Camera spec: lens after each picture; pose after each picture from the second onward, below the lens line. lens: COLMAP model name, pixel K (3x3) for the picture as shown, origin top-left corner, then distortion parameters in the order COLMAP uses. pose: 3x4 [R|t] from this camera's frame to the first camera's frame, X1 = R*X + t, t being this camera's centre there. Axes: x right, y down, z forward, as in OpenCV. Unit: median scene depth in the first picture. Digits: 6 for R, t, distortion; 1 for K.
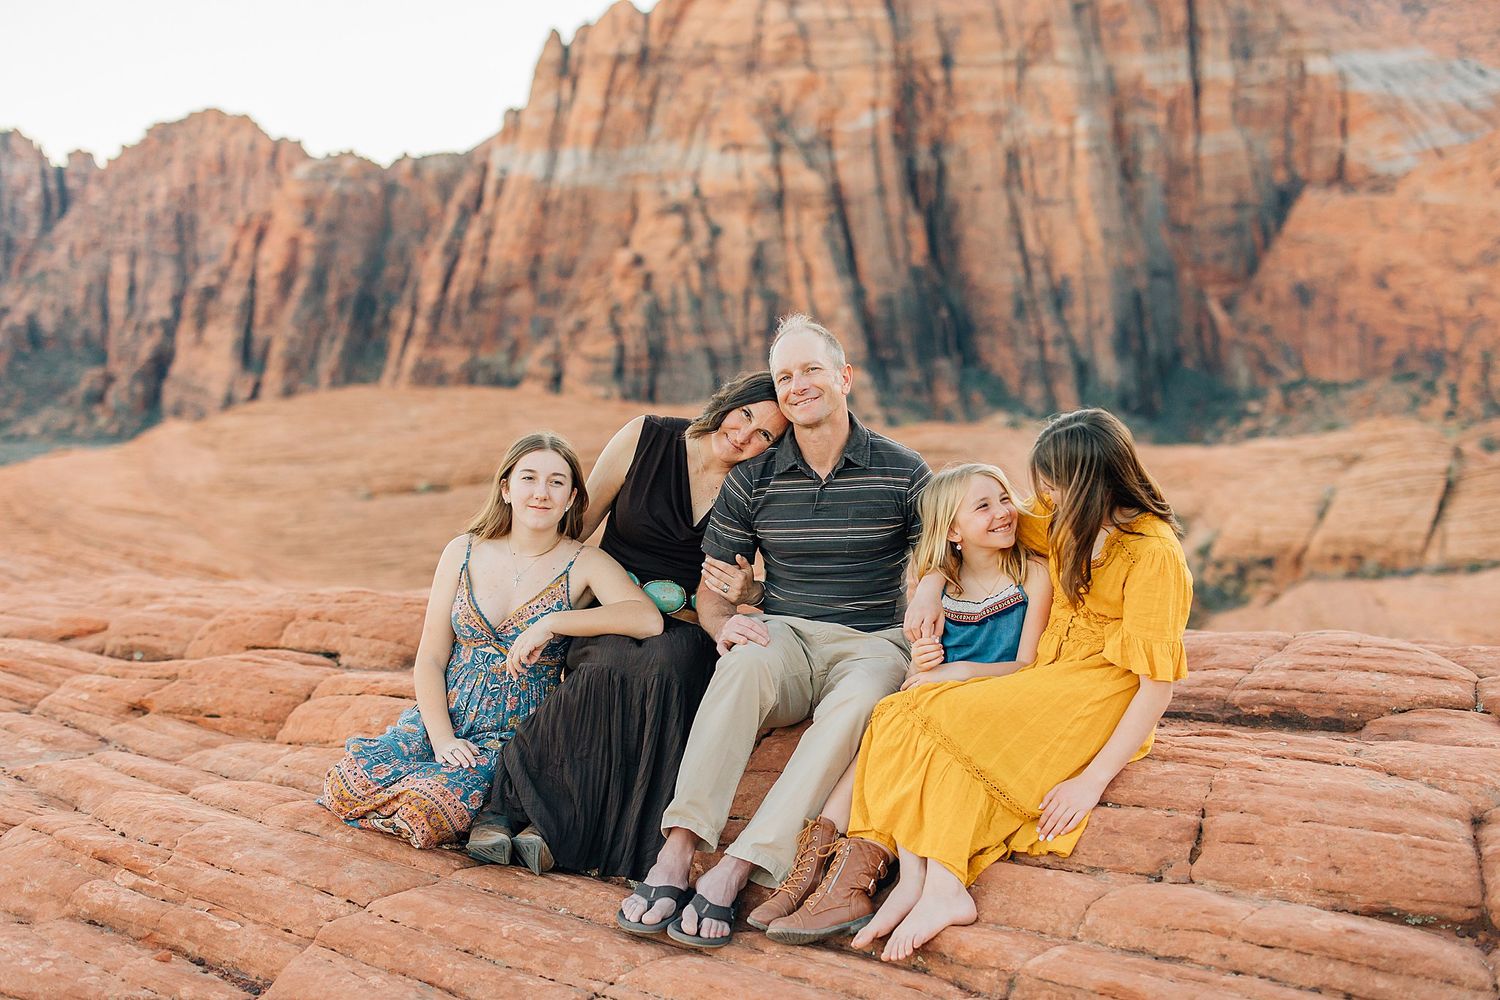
lens RADIAL K [[2226.6, 0, 729.0], [0, 2226.6, 469.2], [0, 0, 1]] dist [0.022285, -0.005272]
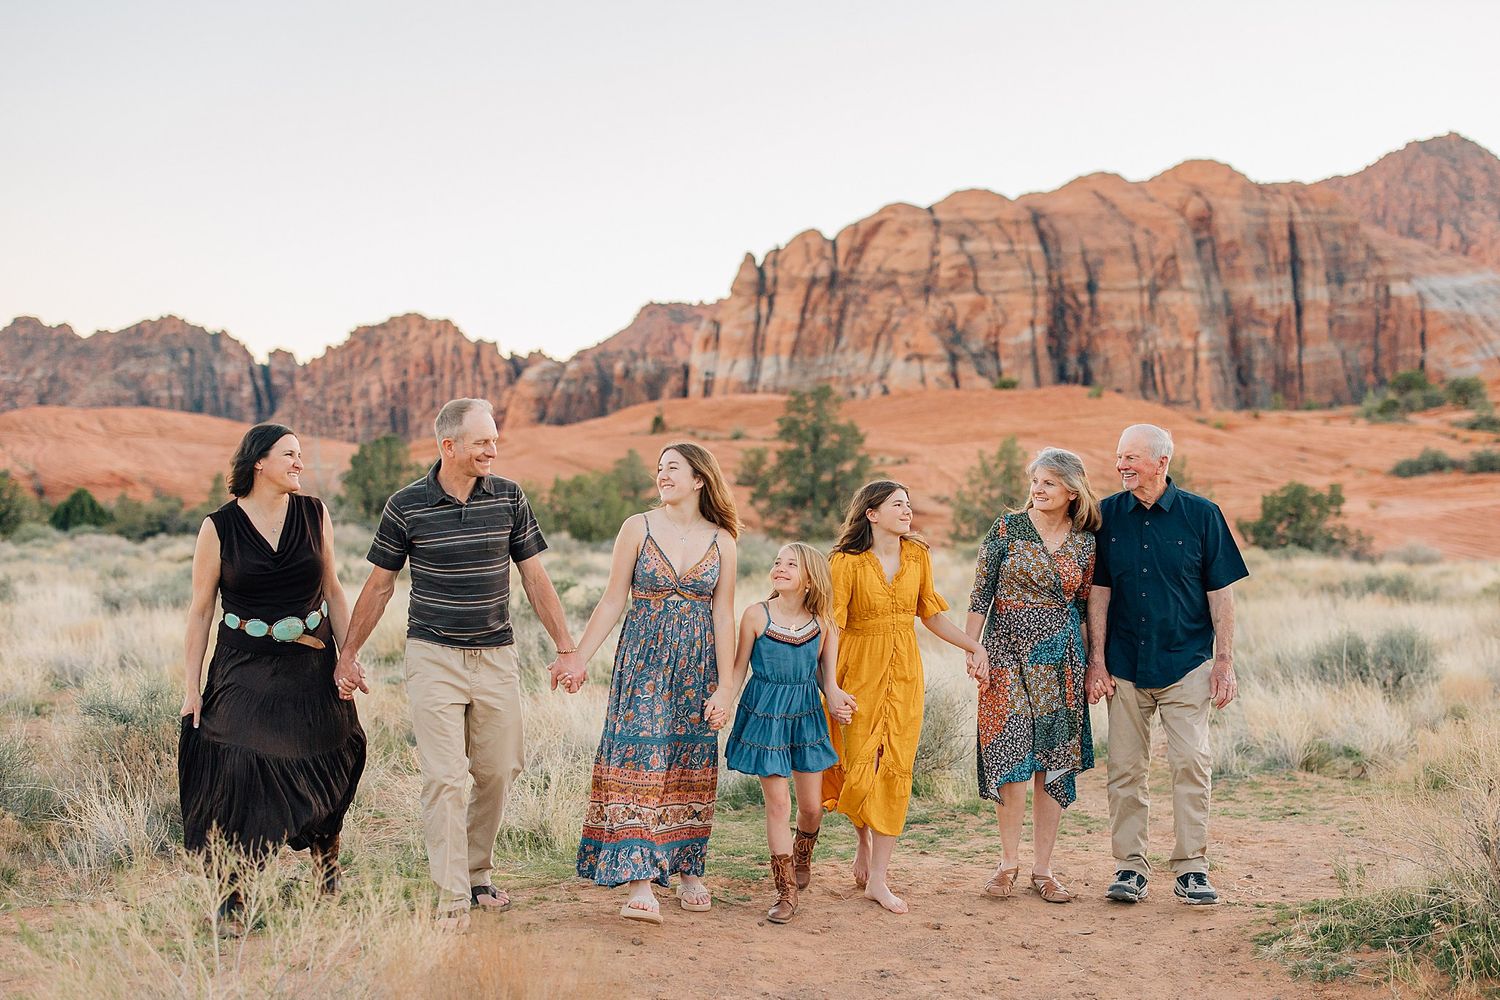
lens RADIAL K [[2170.6, 0, 750.0], [0, 2170.6, 500.0], [0, 0, 1]] dist [-0.027347, 0.057331]
pose [[0.998826, 0.000855, -0.048438, -0.031265], [-0.004249, 0.997537, -0.070014, 0.016733], [0.048259, 0.070137, 0.996369, -0.180961]]
